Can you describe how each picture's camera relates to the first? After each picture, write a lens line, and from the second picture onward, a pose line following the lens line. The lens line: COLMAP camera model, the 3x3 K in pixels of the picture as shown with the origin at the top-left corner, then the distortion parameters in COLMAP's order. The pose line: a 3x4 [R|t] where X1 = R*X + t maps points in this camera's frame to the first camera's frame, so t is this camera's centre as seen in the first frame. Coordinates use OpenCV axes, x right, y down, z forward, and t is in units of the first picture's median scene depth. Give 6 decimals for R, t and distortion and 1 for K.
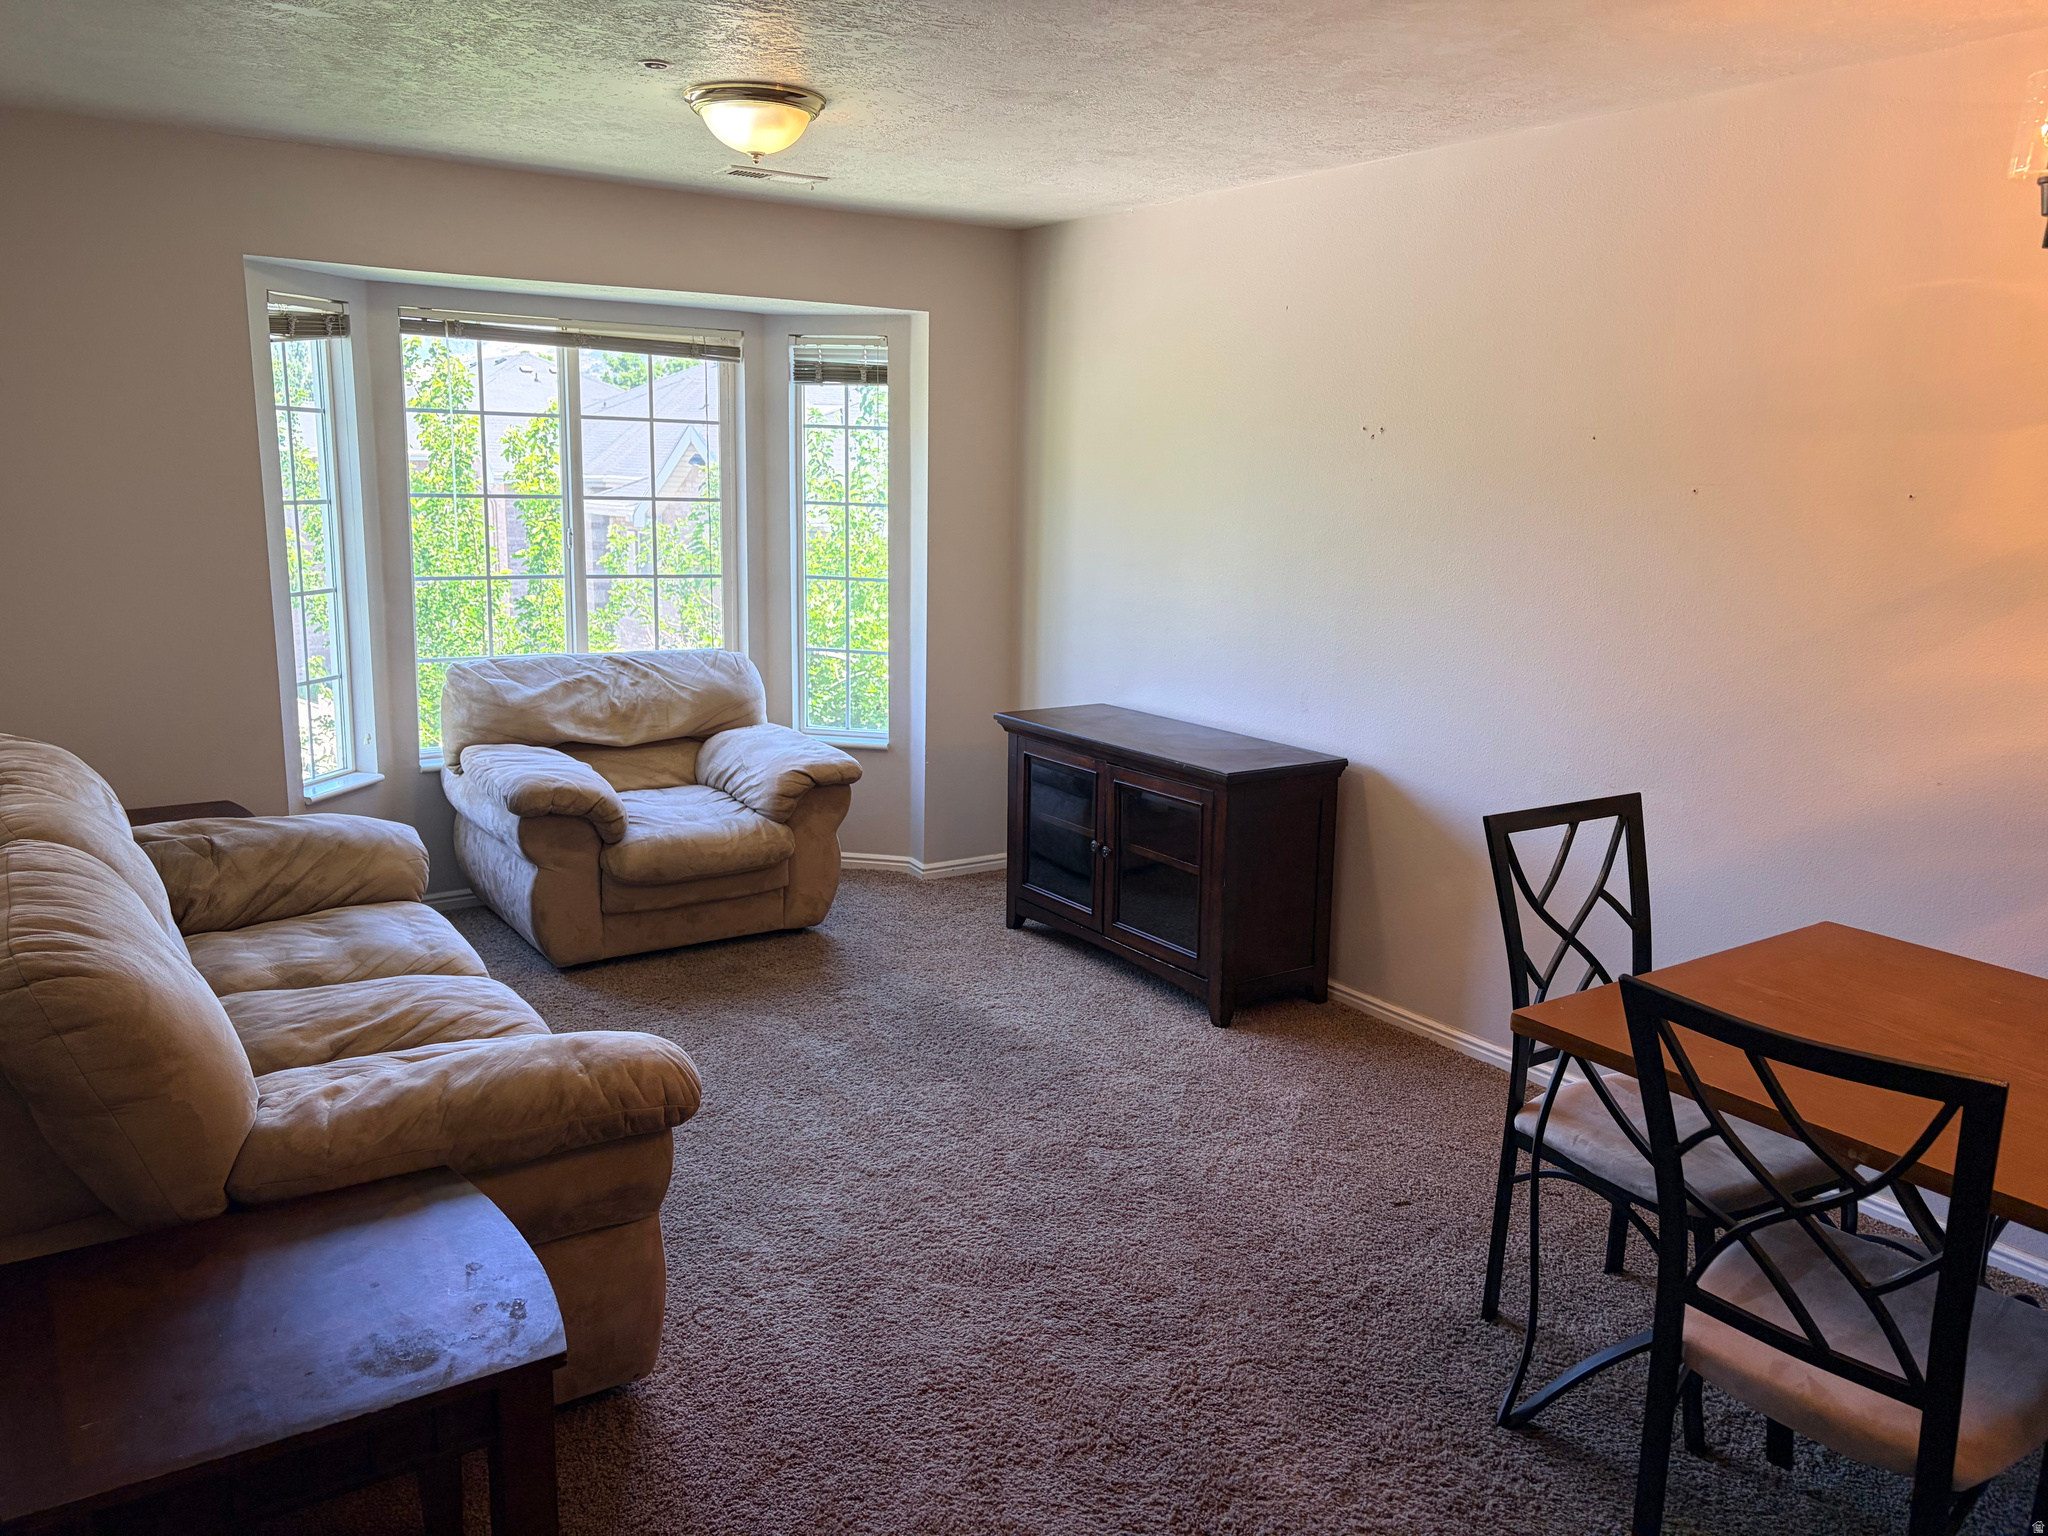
lens RADIAL K [[1563.1, 0, 1019.7], [0, 1563.1, 774.2], [0, 0, 1]] dist [0.061727, -0.059671]
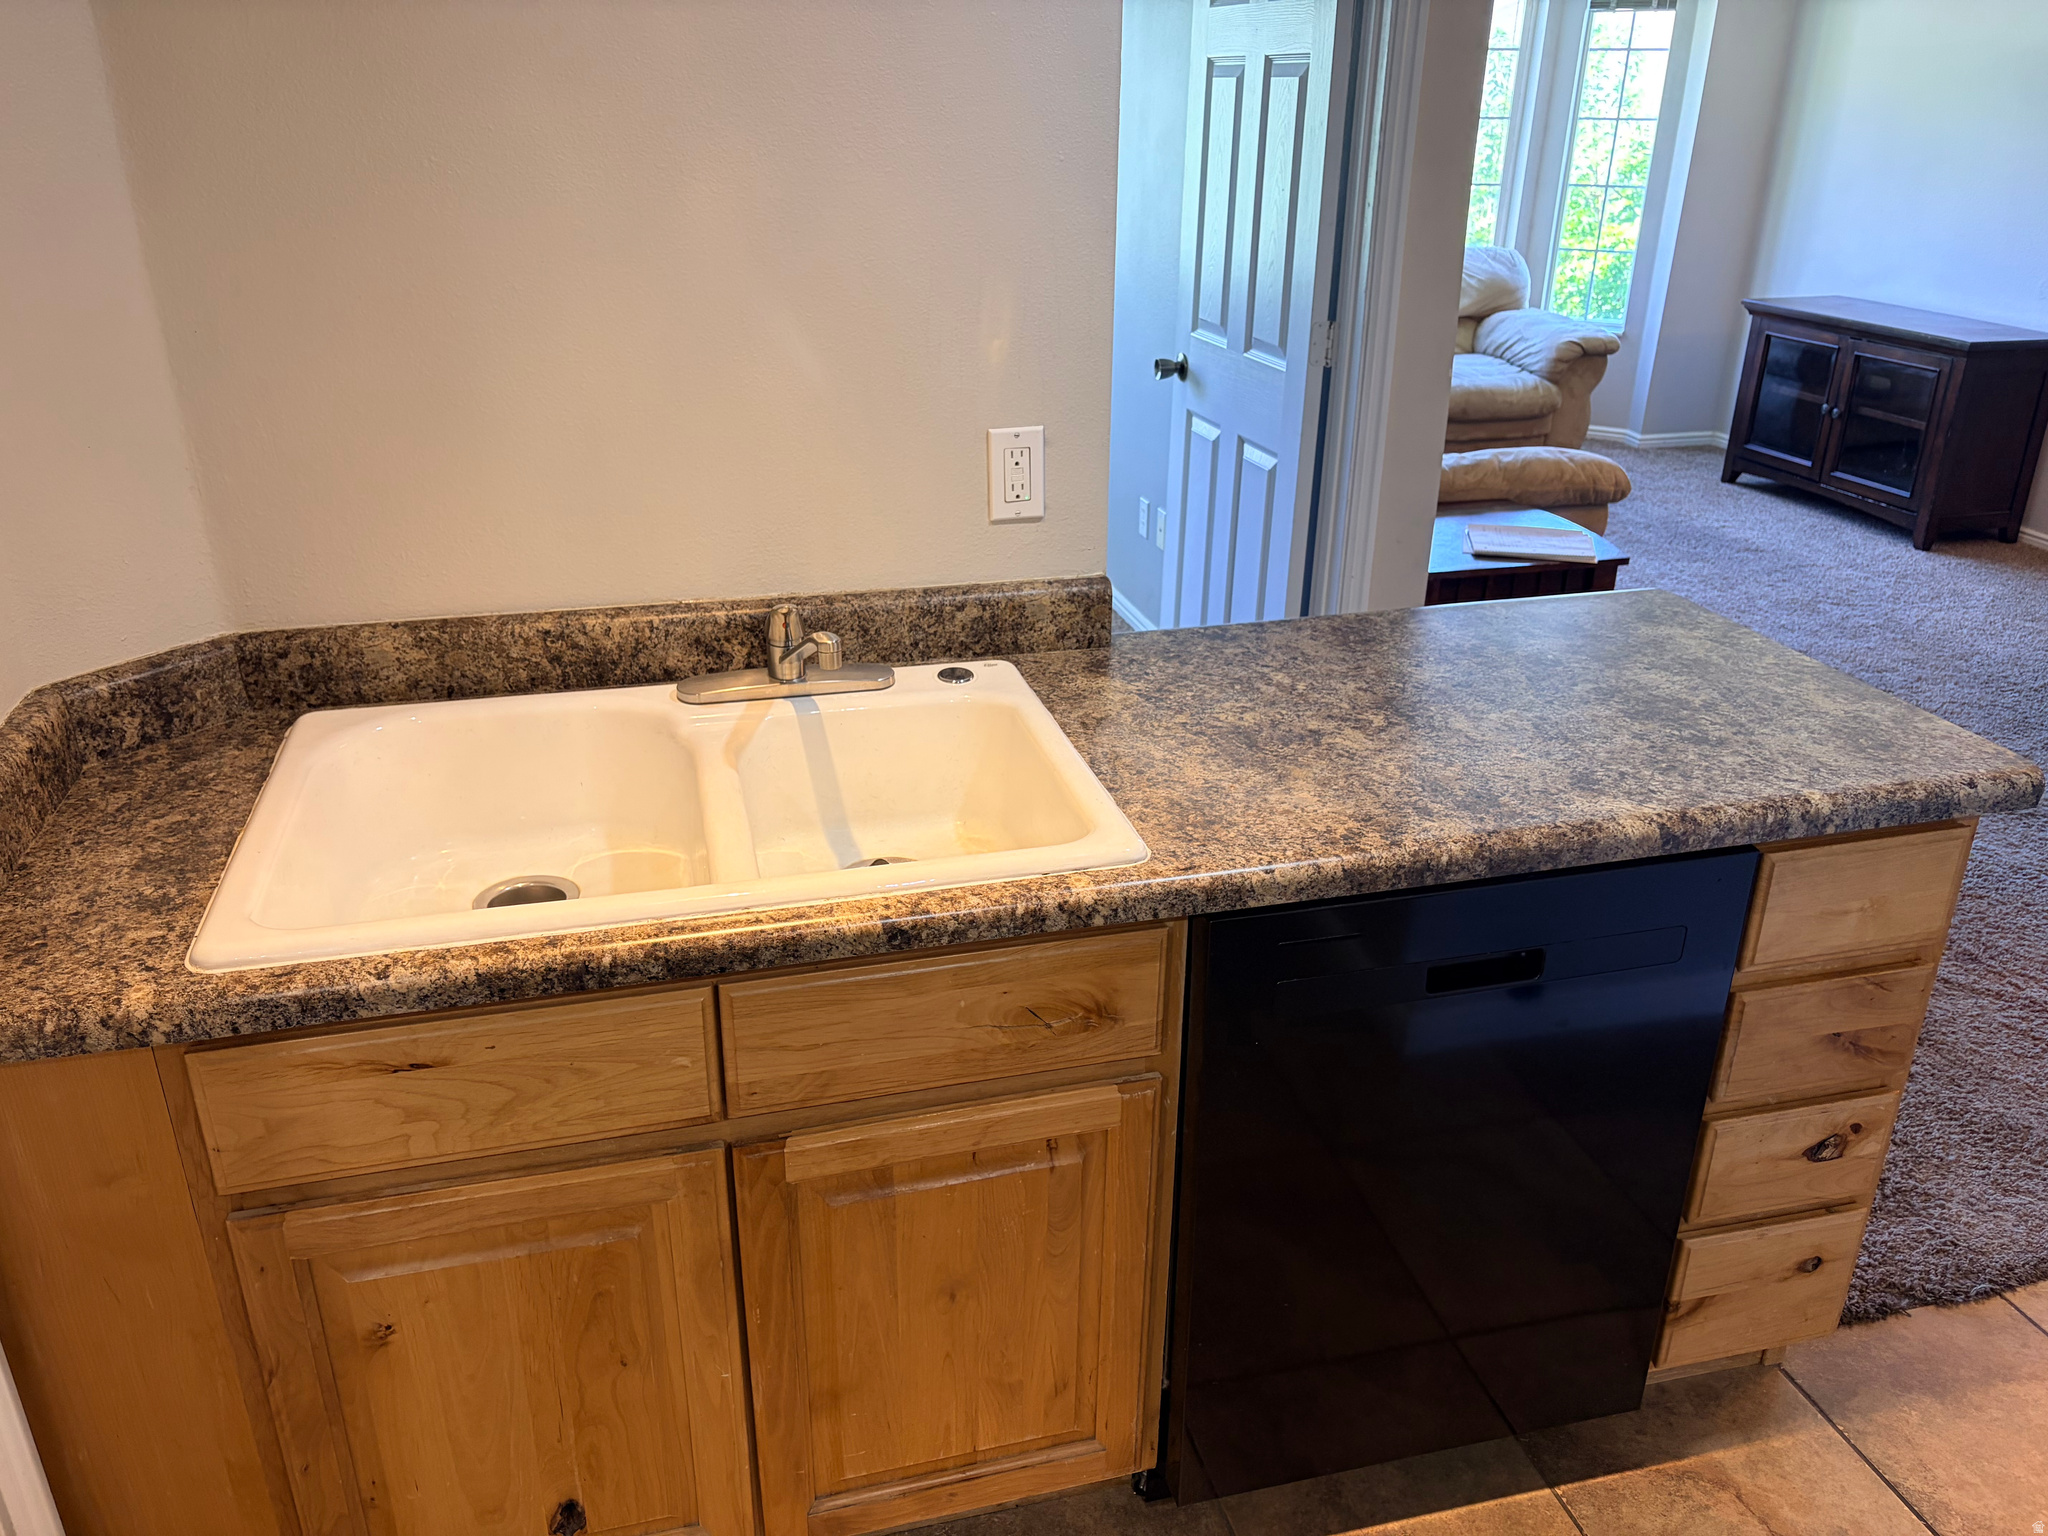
lens RADIAL K [[1563.1, 0, 1020.0], [0, 1563.1, 762.5], [0, 0, 1]] dist [0.061727, -0.059671]
pose [[0.944194, 0.123173, -0.305494, -0.137377], [-0.057002, 0.974559, 0.216760, 0.083378], [0.324421, -0.187249, 0.927194, -0.432042]]
